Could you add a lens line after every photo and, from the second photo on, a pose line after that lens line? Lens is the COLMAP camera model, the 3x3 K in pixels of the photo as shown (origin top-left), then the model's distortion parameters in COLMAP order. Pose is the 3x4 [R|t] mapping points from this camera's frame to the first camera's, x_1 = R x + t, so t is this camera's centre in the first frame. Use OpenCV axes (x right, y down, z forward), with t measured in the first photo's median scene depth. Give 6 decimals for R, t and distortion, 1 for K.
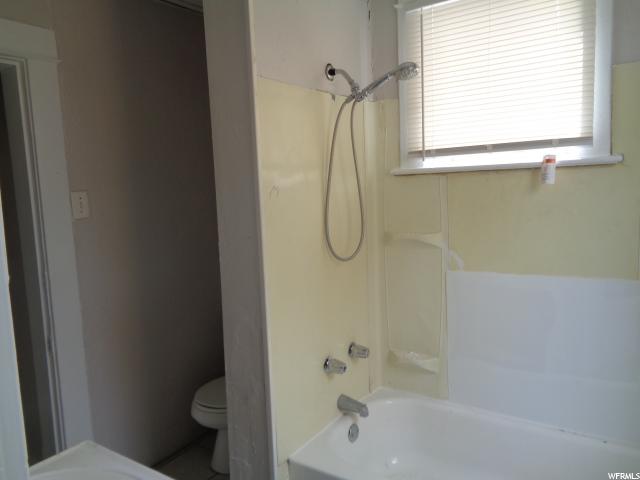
lens RADIAL K [[483.6, 0, 320.0], [0, 483.6, 240.0], [0, 0, 1]] dist [0.010498, 0.005097]
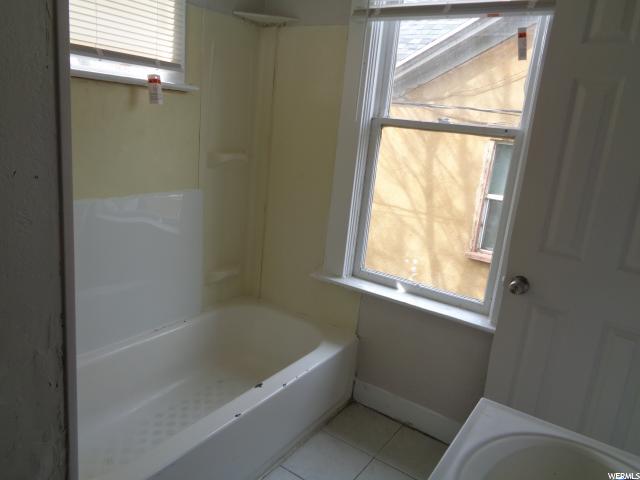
lens RADIAL K [[483.6, 0, 320.0], [0, 483.6, 240.0], [0, 0, 1]] dist [0.010498, 0.005097]
pose [[-0.001961, -0.199459, 0.979904, -0.603029], [0.015007, 0.979790, 0.199466, -0.033419], [-0.999885, 0.015096, 0.001072, 0.661243]]
